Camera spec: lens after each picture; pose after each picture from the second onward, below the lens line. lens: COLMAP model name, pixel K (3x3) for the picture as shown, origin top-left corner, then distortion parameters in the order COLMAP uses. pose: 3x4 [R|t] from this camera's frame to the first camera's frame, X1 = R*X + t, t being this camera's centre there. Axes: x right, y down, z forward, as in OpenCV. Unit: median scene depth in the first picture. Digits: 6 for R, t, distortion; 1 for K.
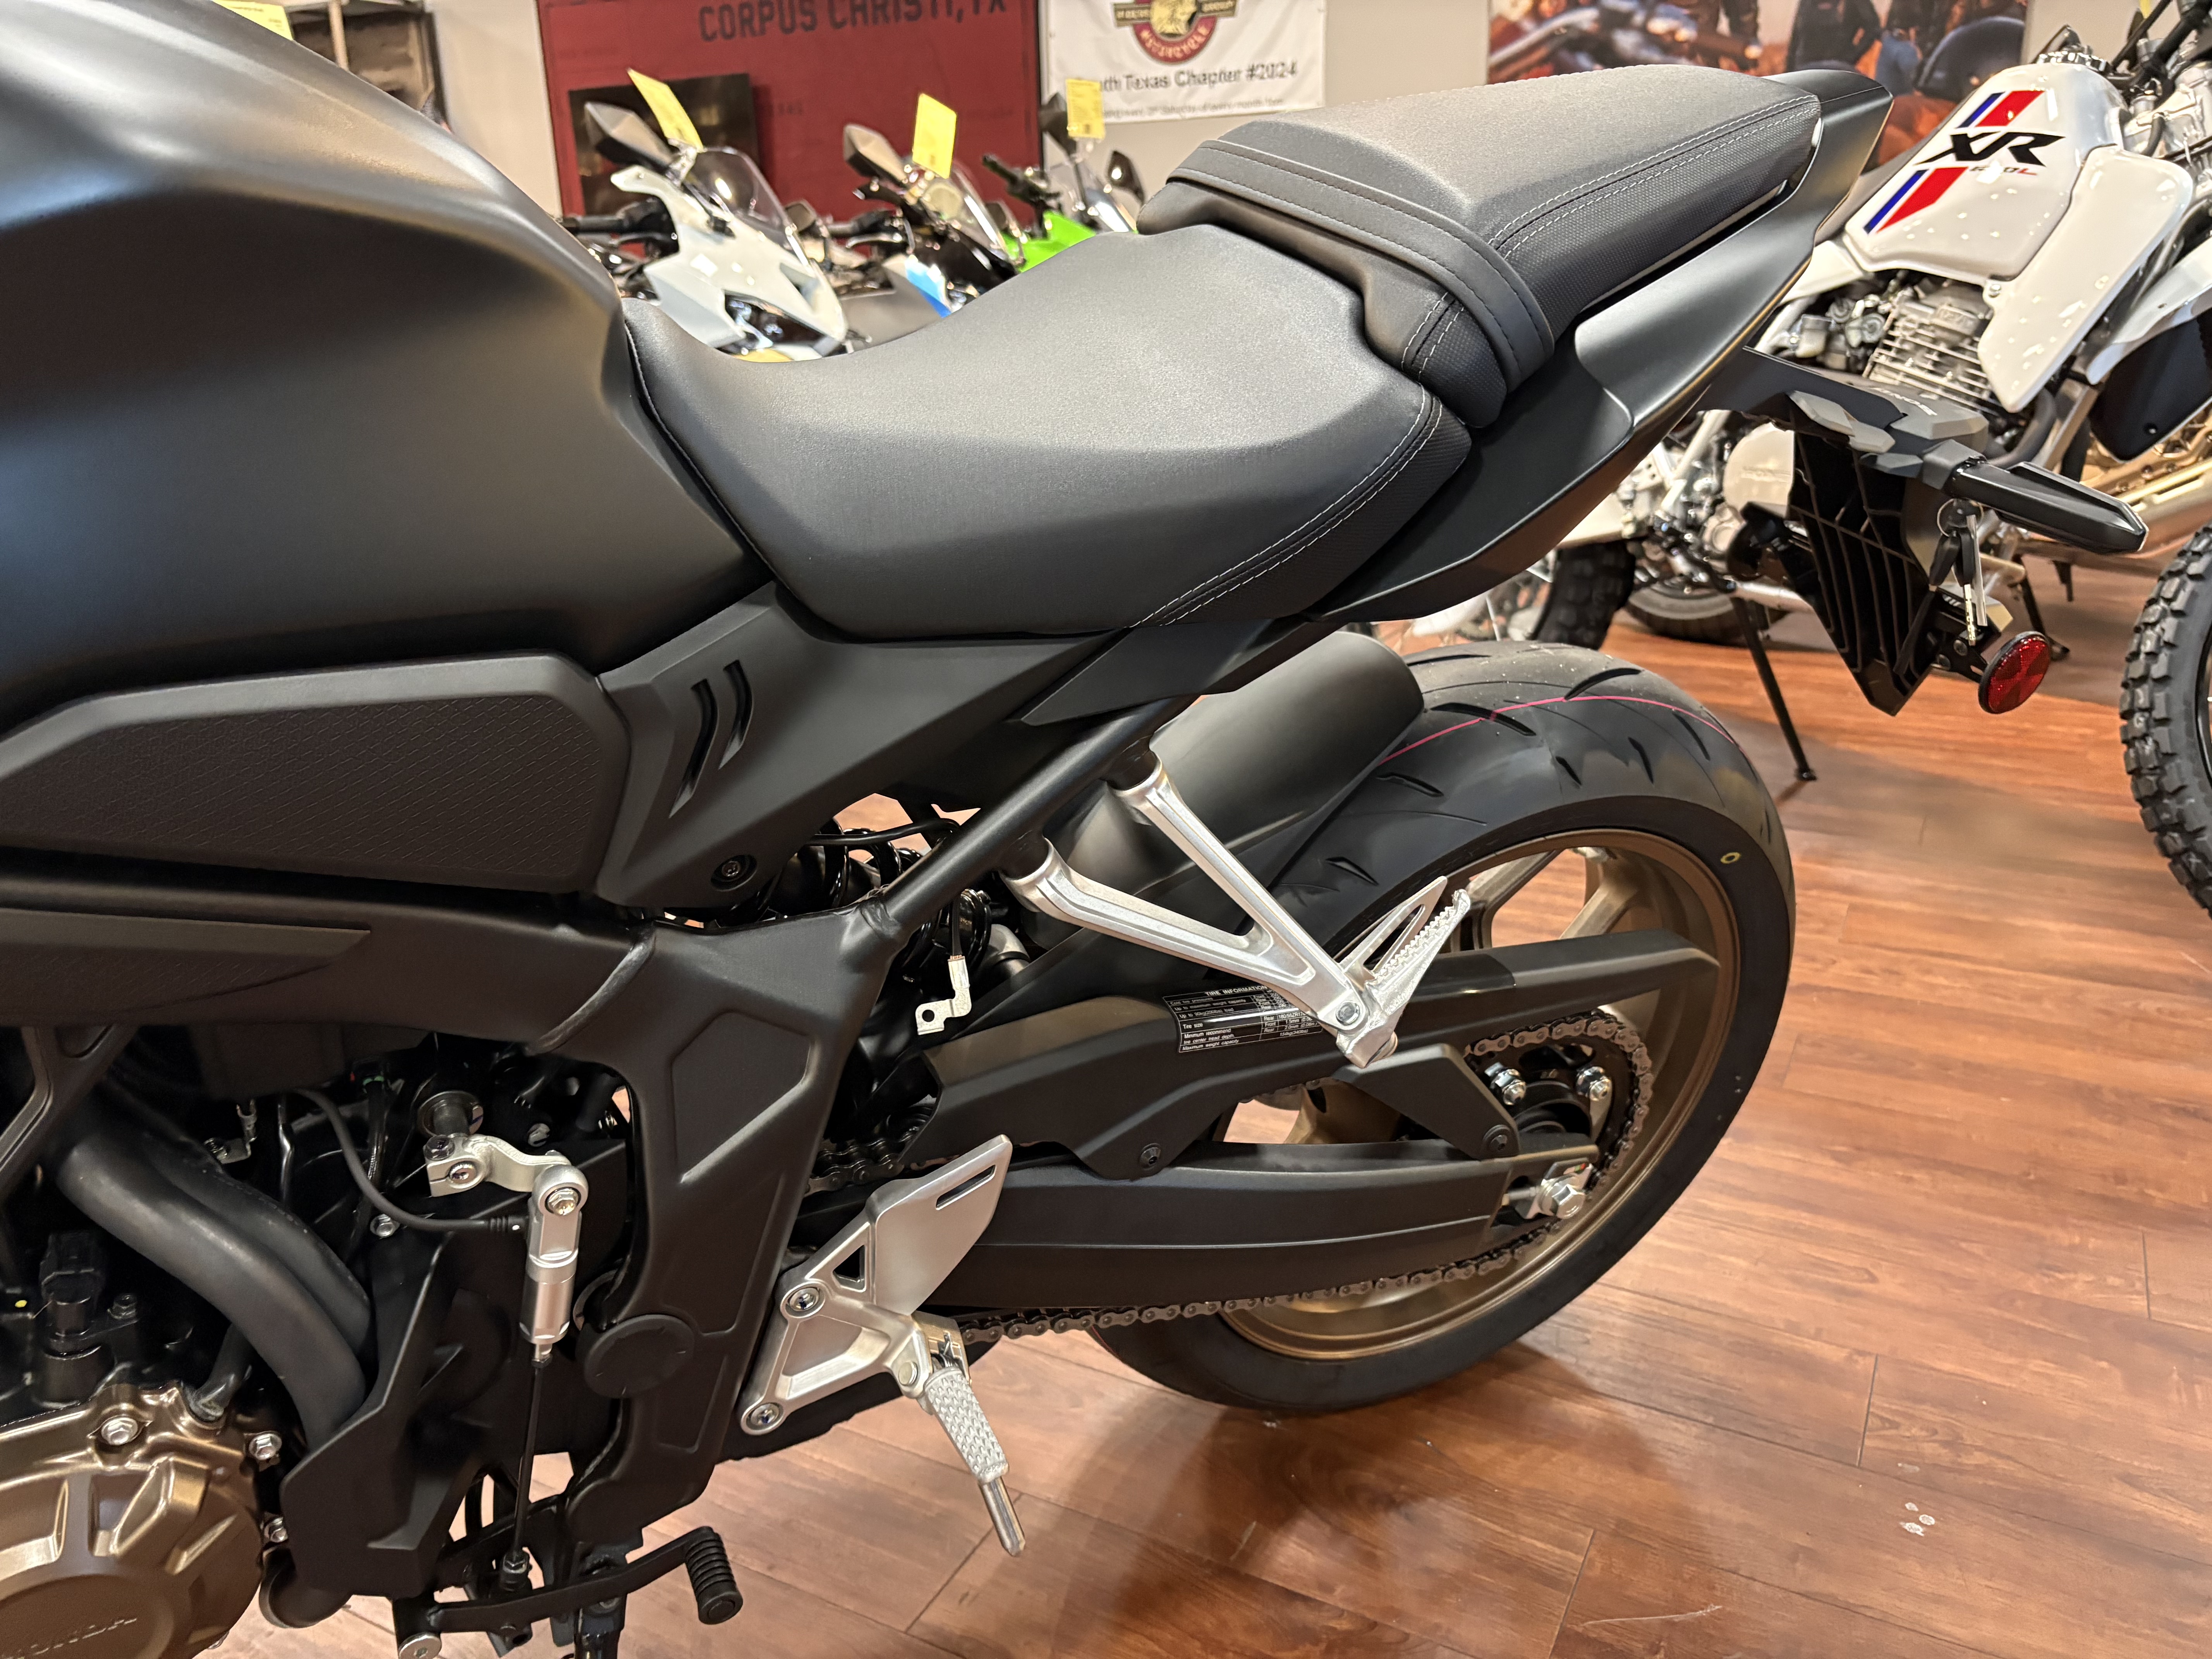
lens RADIAL K [[1687.2, 0, 1101.4], [0, 1687.2, 822.8], [0, 0, 1]] dist [0.039111, -0.046482]
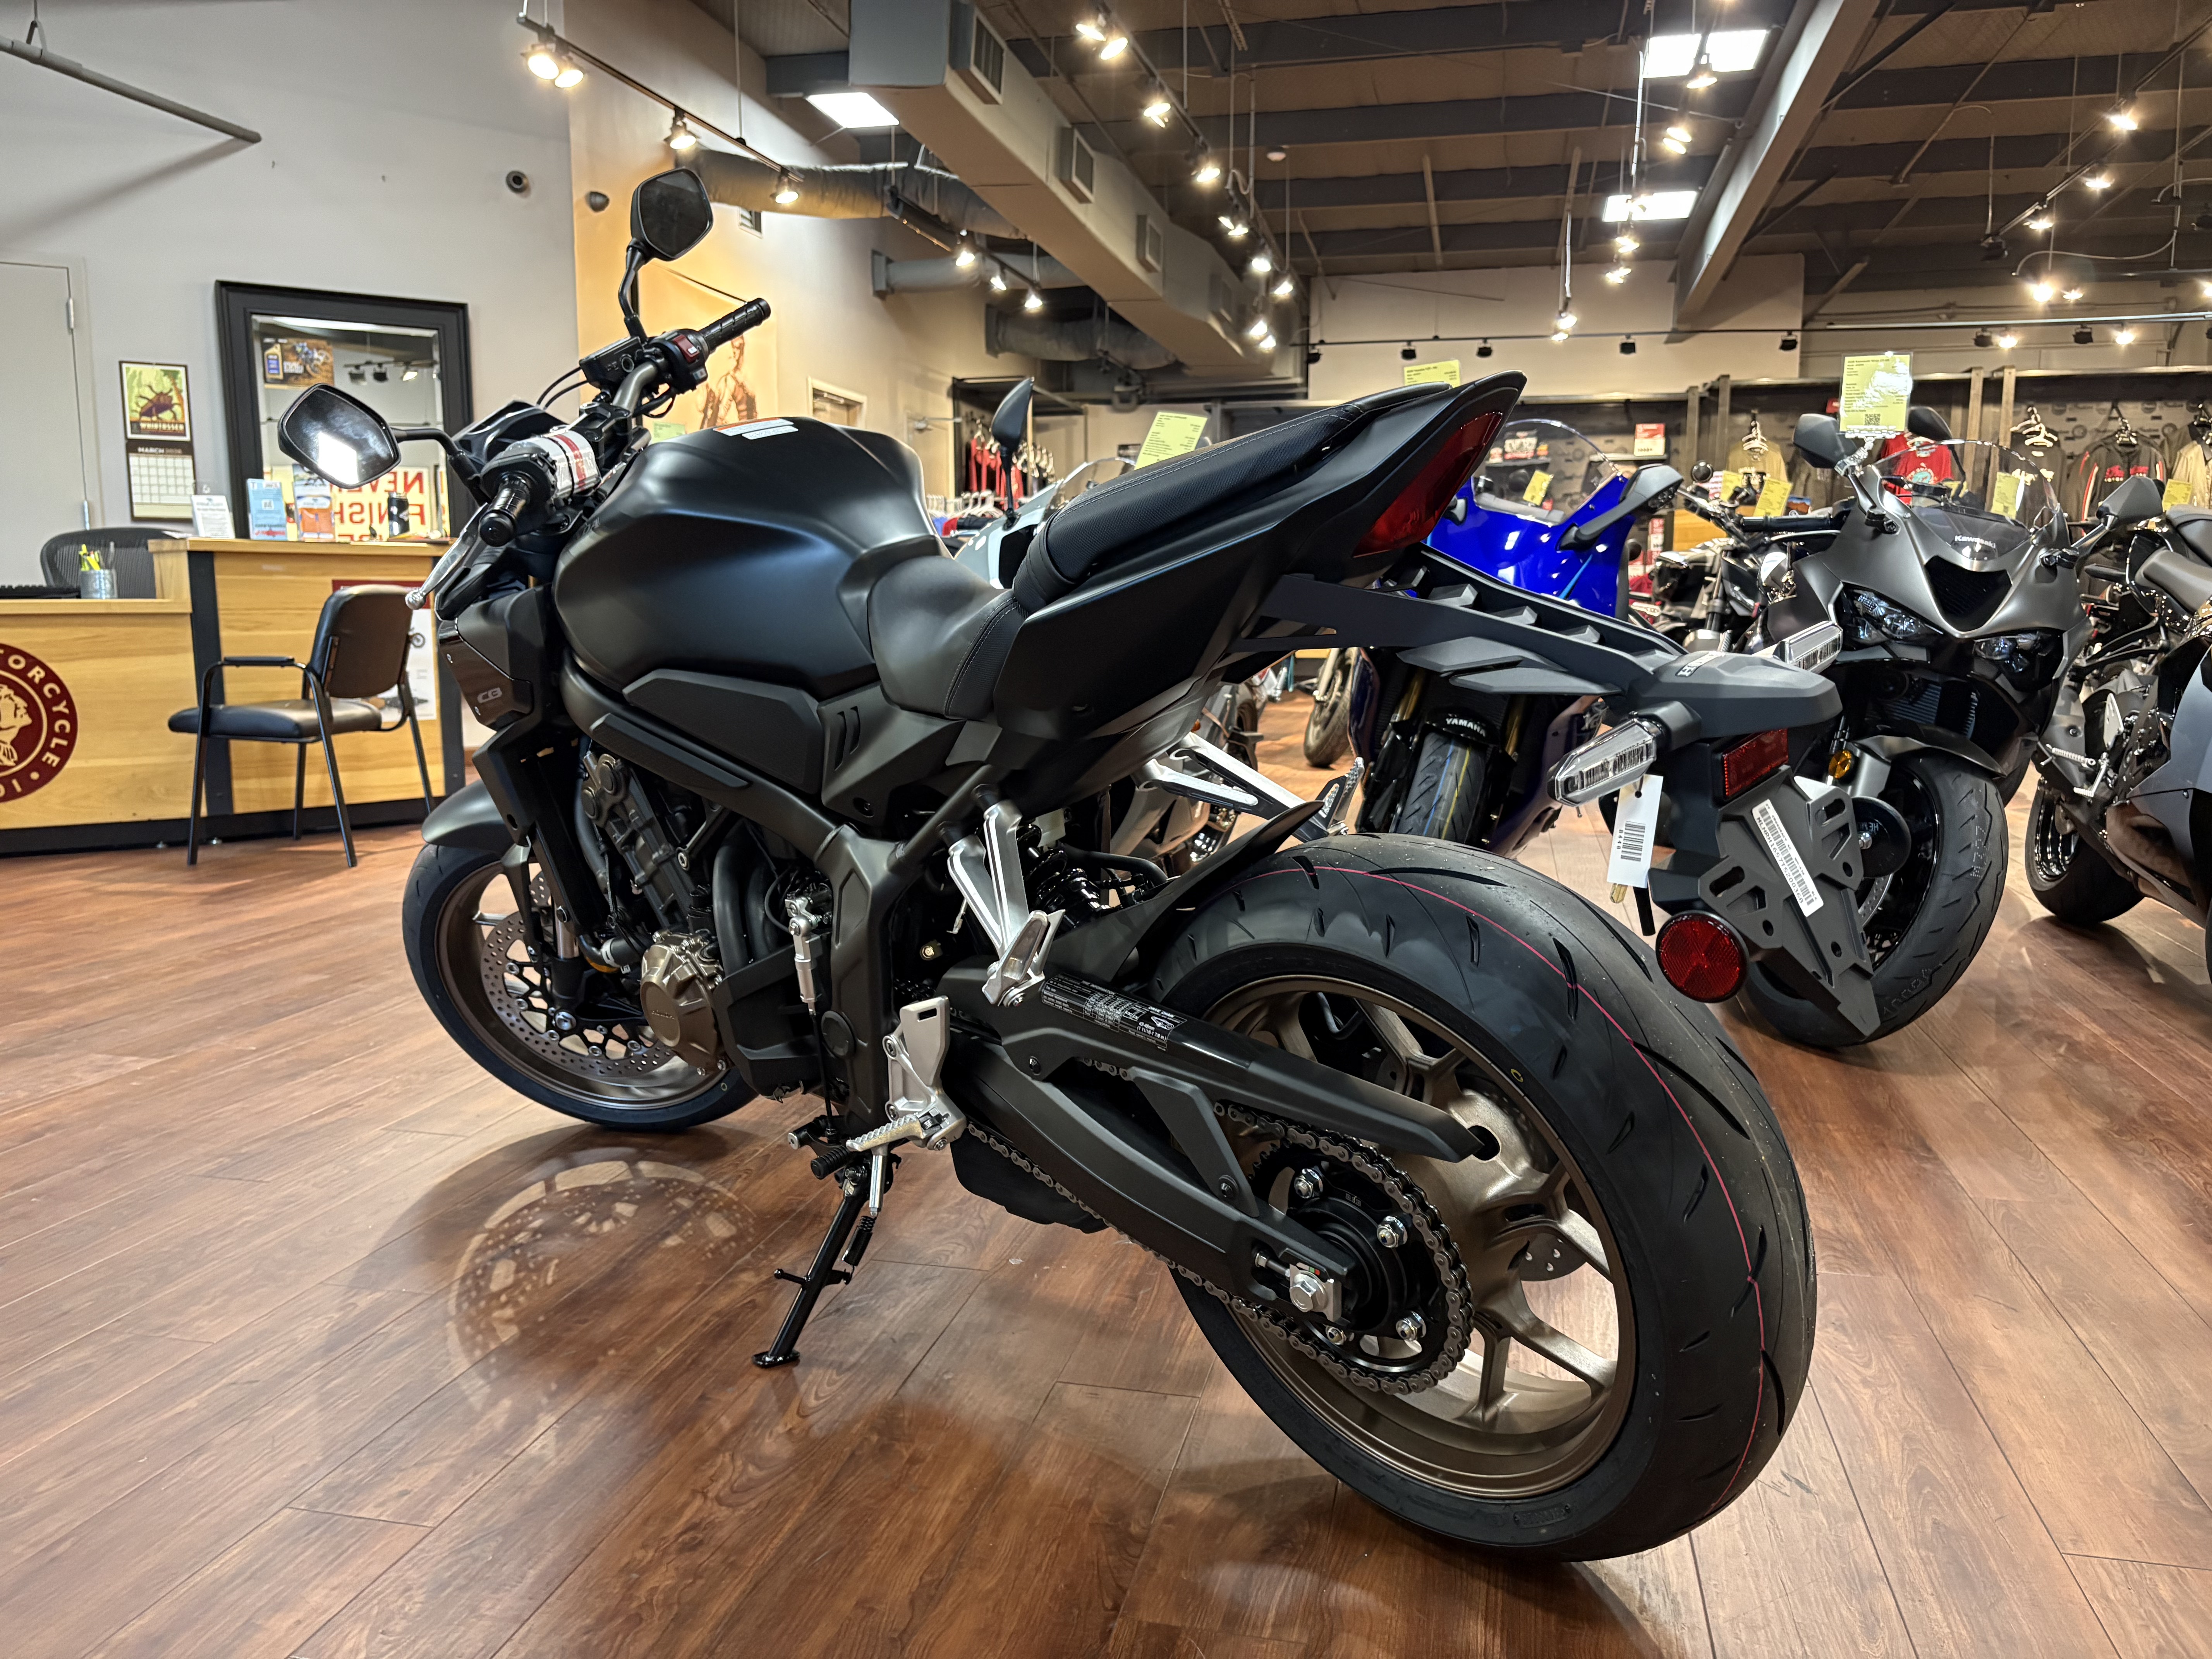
lens RADIAL K [[1687.2, 0, 1114.5], [0, 1687.2, 833.5], [0, 0, 1]] dist [0.039111, -0.046482]
pose [[0.259450, 0.154969, -0.953242, 0.728828], [-0.309924, 0.948196, 0.069795, -0.070620], [0.914676, 0.277325, 0.294038, 0.252316]]
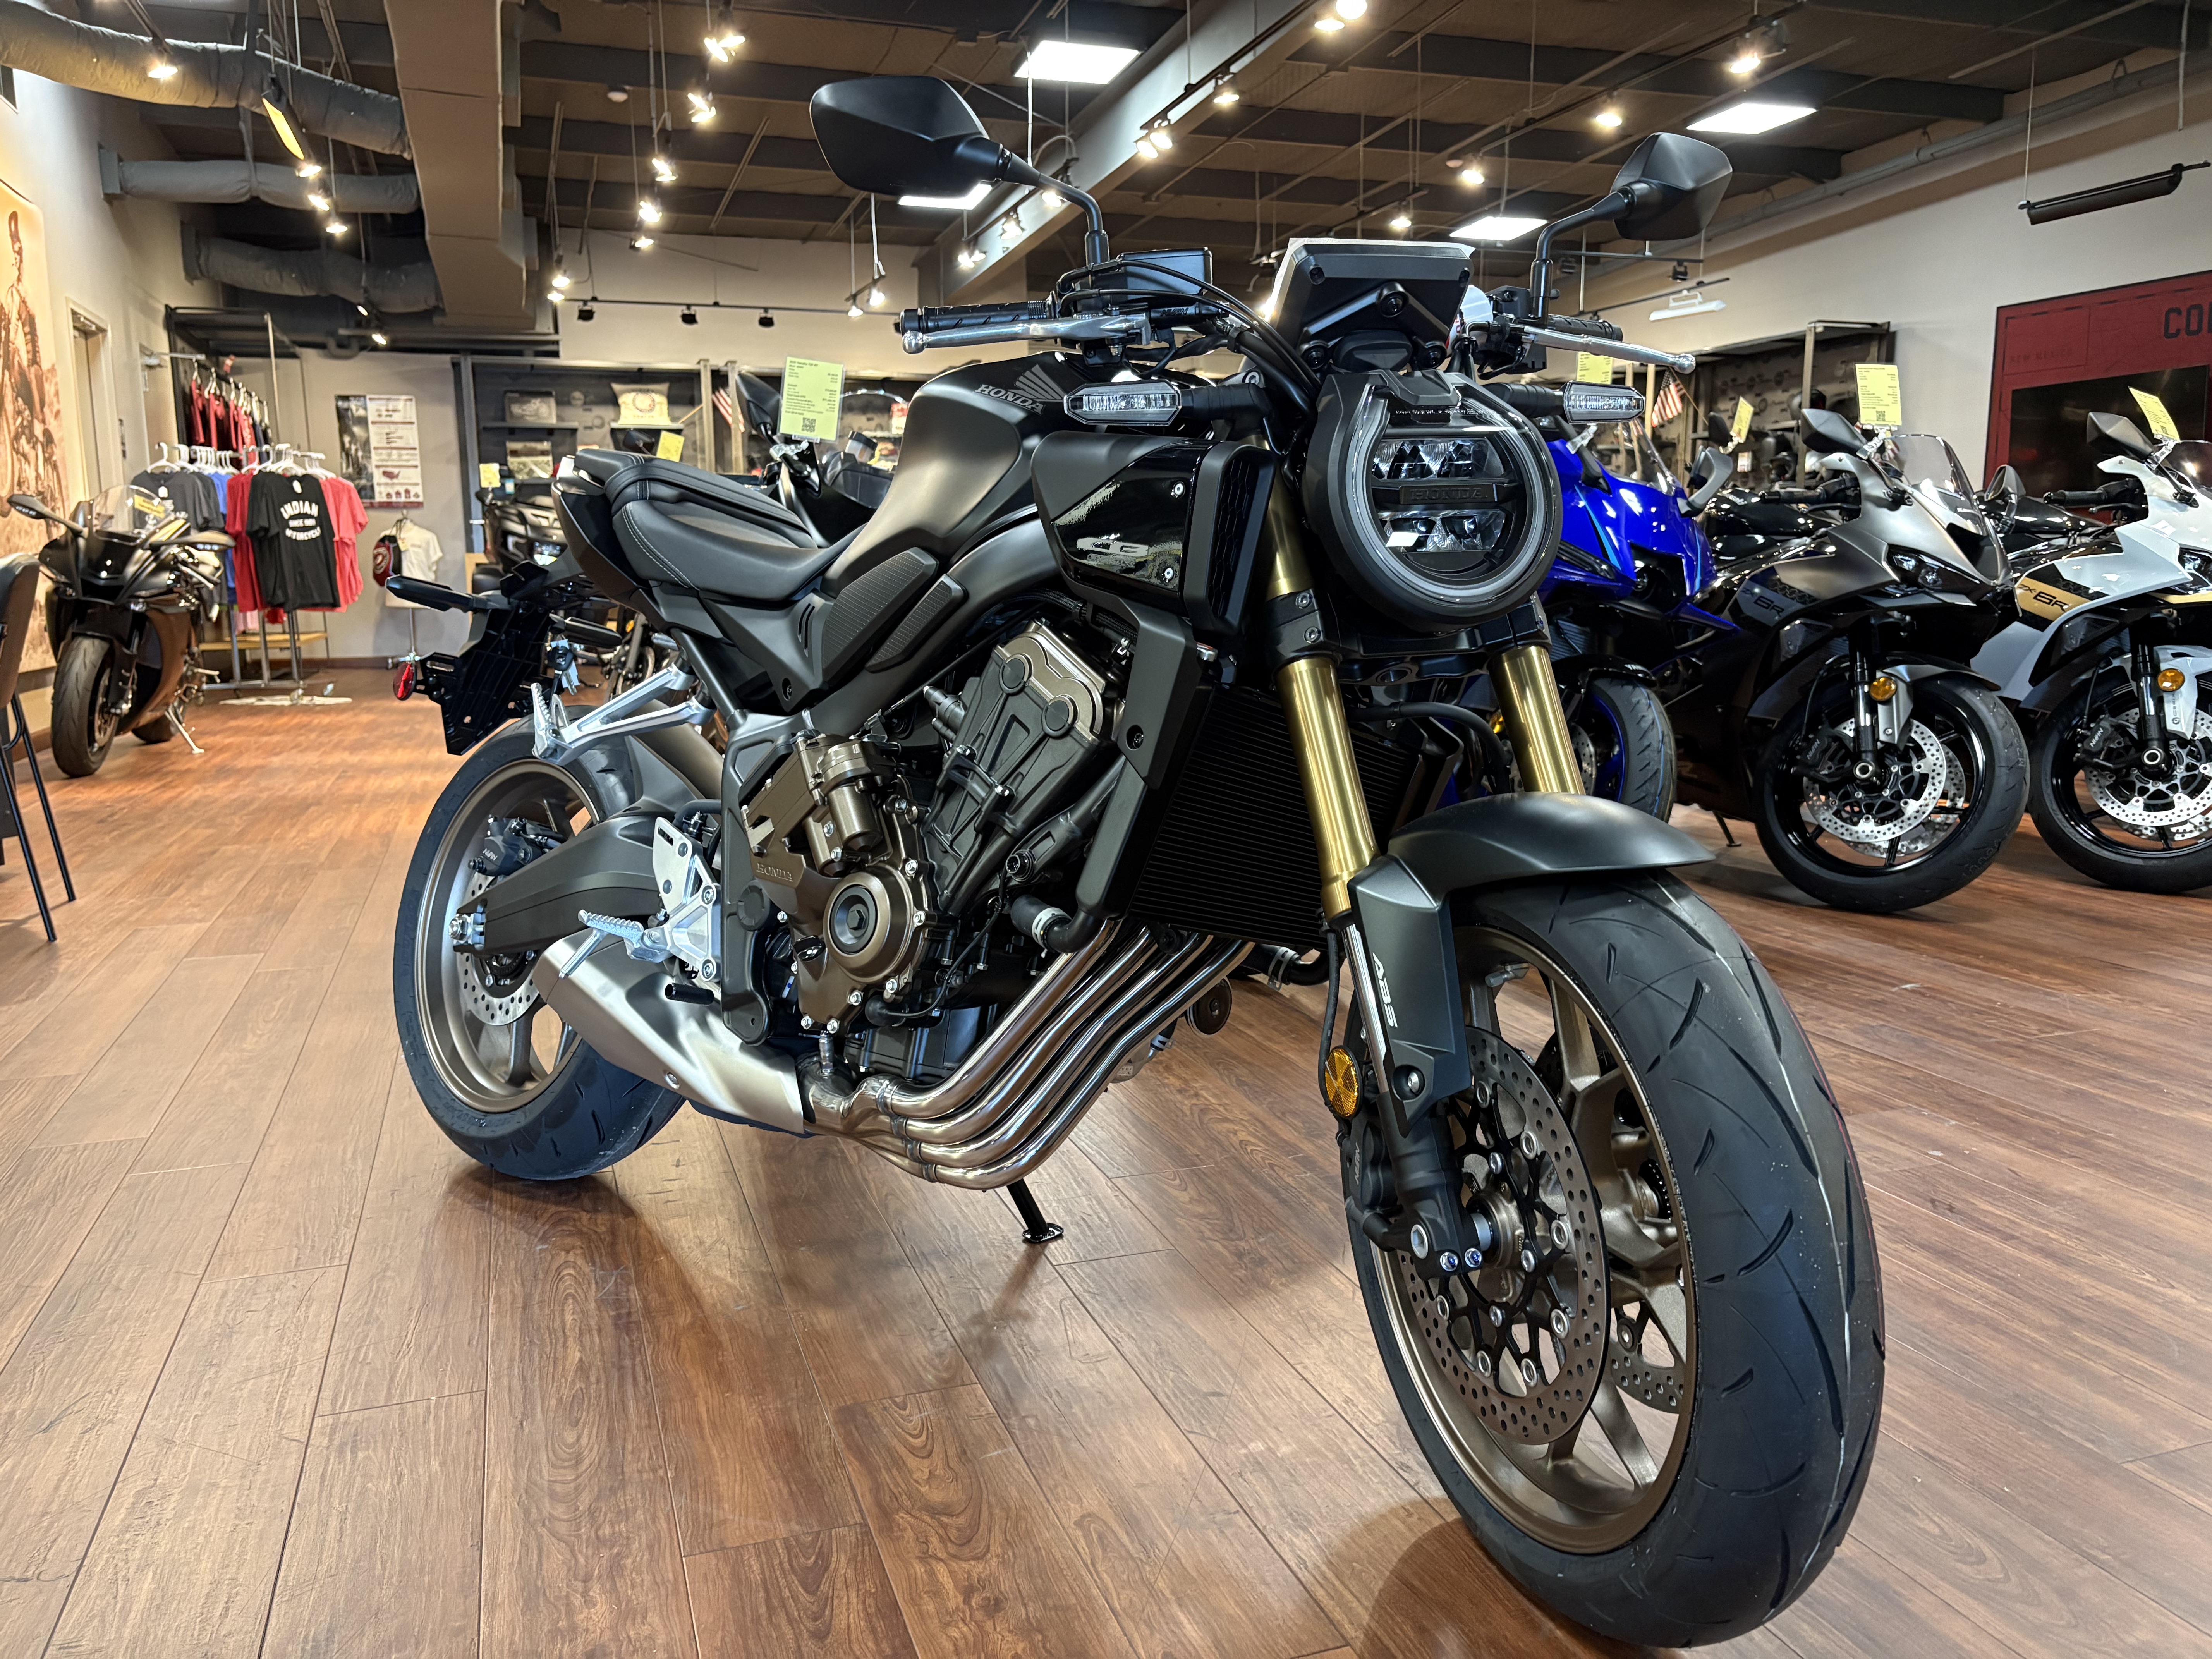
lens RADIAL K [[1687.2, 0, 1088.7], [0, 1687.2, 839.7], [0, 0, 1]] dist [0.039111, -0.046482]
pose [[0.732450, 0.124250, -0.669387, 0.095335], [-0.222852, 0.972796, -0.063278, 0.259656], [0.643315, 0.195522, 0.740214, -0.683221]]
